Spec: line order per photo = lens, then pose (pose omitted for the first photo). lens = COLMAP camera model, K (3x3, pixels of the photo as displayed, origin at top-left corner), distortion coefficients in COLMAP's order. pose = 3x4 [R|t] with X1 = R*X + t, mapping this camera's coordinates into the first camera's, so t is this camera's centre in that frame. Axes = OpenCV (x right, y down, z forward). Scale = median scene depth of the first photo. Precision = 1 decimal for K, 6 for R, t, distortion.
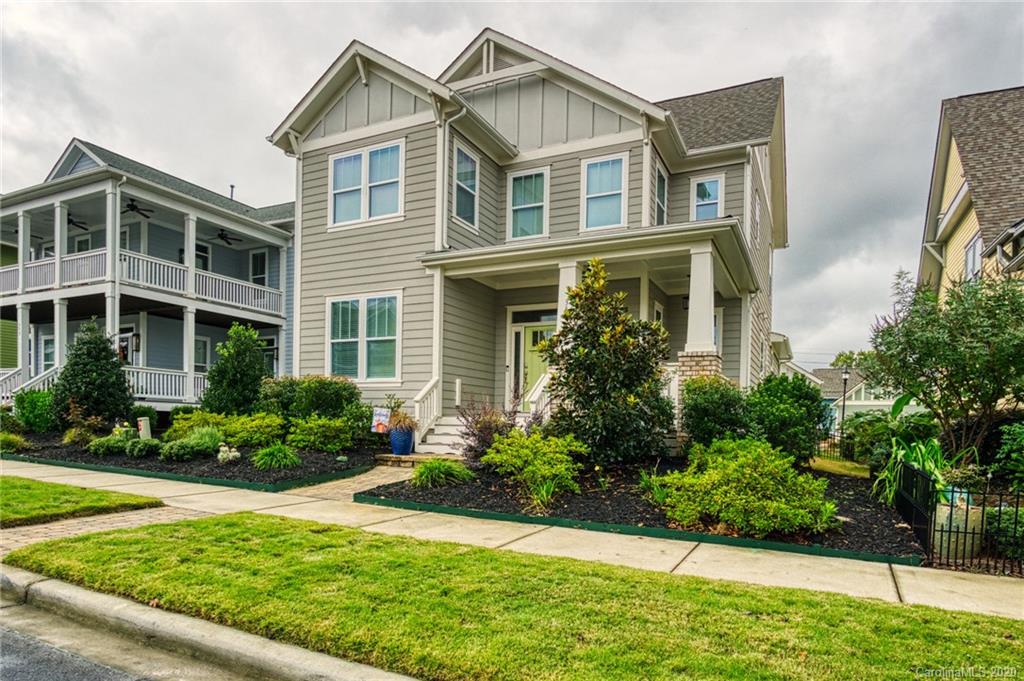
lens RADIAL K [[587.9, 0, 508.8], [0, 587.9, 399.6], [0, 0, 1]] dist [-0.020467, 0.000220]
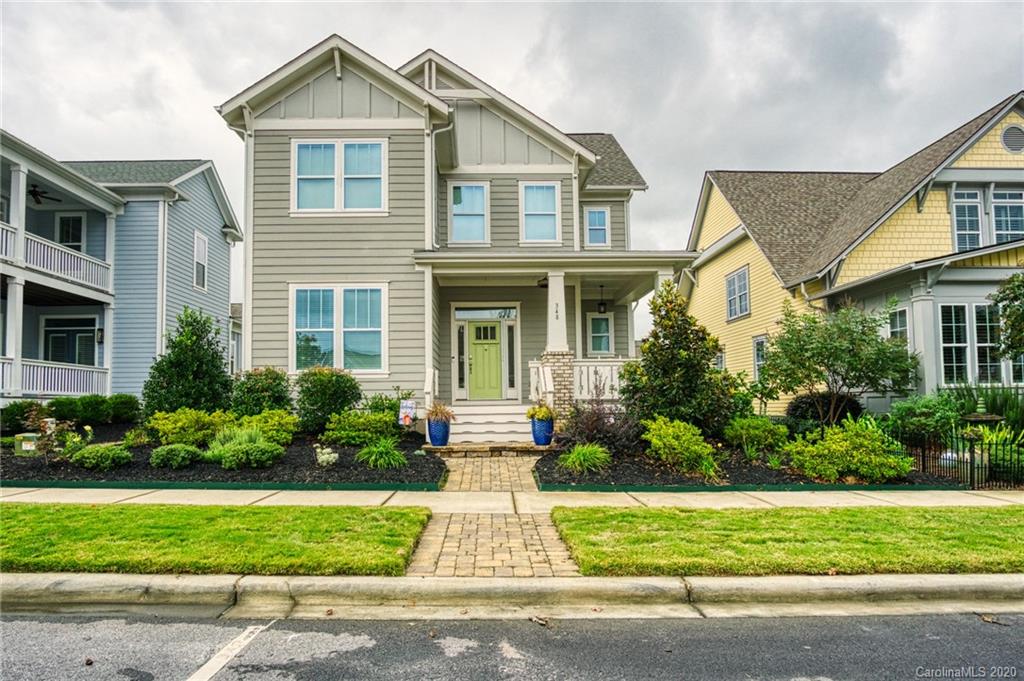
lens RADIAL K [[550.3, 0, 511.5], [0, 550.3, 343.3], [0, 0, 1]] dist [-0.021502, -0.000724]
pose [[0.896819, 0.020060, 0.441943, -0.383186], [0.010690, 0.997697, -0.066980, -0.015001], [-0.442269, 0.064793, 0.894539, 0.051884]]
